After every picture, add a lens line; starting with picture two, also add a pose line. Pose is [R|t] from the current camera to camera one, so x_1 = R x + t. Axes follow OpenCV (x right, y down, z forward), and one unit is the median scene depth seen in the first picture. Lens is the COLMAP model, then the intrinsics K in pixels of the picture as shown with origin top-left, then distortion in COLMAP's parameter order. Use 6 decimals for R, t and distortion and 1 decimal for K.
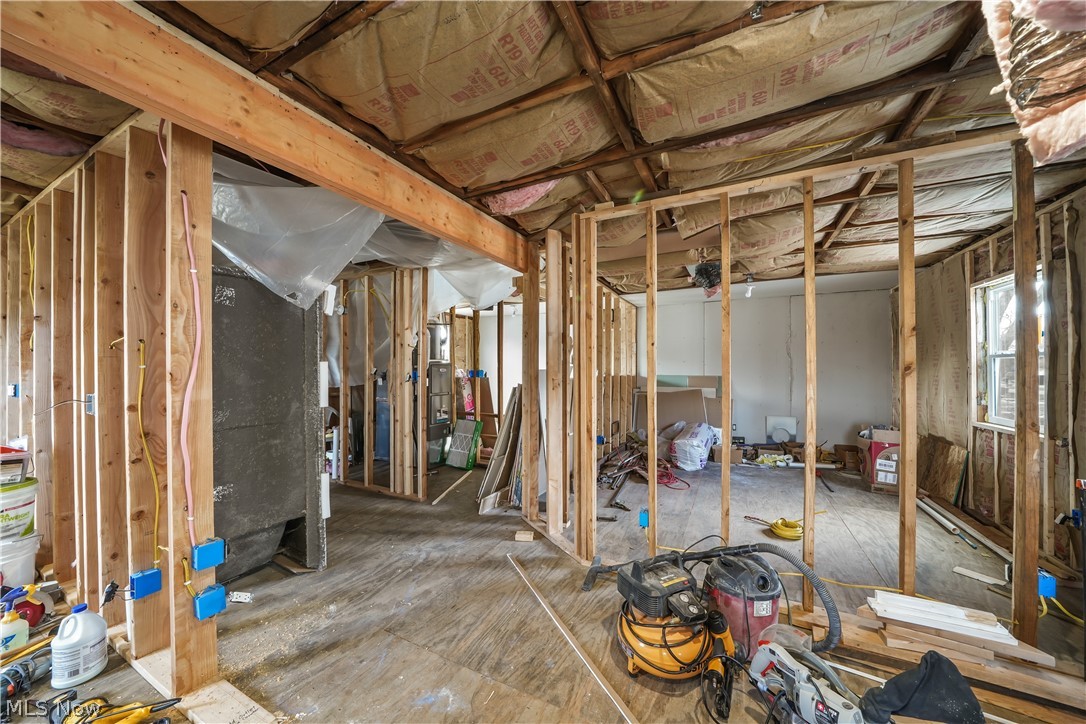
lens RADIAL K [[380.0, 0, 539.6], [0, 380.0, 364.8], [0, 0, 1]] dist [-0.008690, 0.000895]
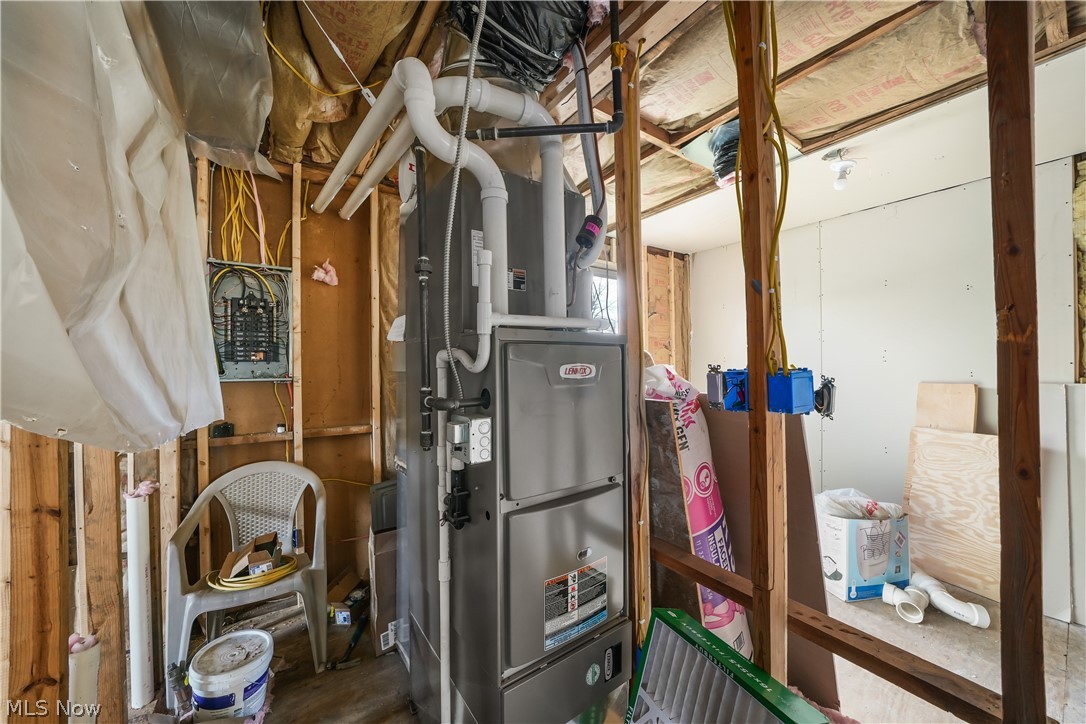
lens RADIAL K [[380.0, 0, 543.2], [0, 380.0, 361.3], [0, 0, 1]] dist [-0.008690, 0.000895]
pose [[0.882790, -0.003440, -0.469755, -0.162314], [0.004132, 0.999991, 0.000443, 0.009007], [0.469750, -0.002332, 0.882797, 0.740148]]
